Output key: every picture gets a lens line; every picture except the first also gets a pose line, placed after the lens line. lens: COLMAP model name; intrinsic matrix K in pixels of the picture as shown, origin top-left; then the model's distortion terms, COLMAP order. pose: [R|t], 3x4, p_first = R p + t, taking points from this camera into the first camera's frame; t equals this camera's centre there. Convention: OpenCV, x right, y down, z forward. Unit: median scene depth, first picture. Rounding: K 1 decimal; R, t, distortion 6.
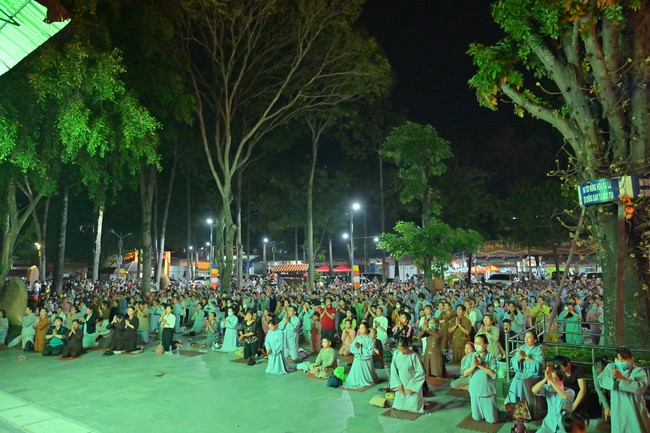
lens RADIAL K [[445.5, 0, 324.7], [0, 445.5, 216.5], [0, 0, 1]] dist [-0.015335, -0.004752]
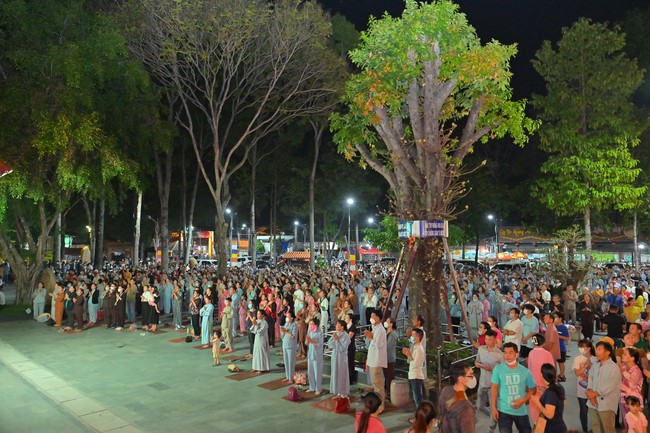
lens RADIAL K [[471.4, 0, 325.5], [0, 471.4, 217.0], [0, 0, 1]] dist [-0.012990, -0.002754]
pose [[0.990140, 0.006718, -0.139917, 0.230178], [0.001946, 0.998093, 0.061695, -0.073630], [0.140065, -0.061359, 0.988239, -0.186277]]
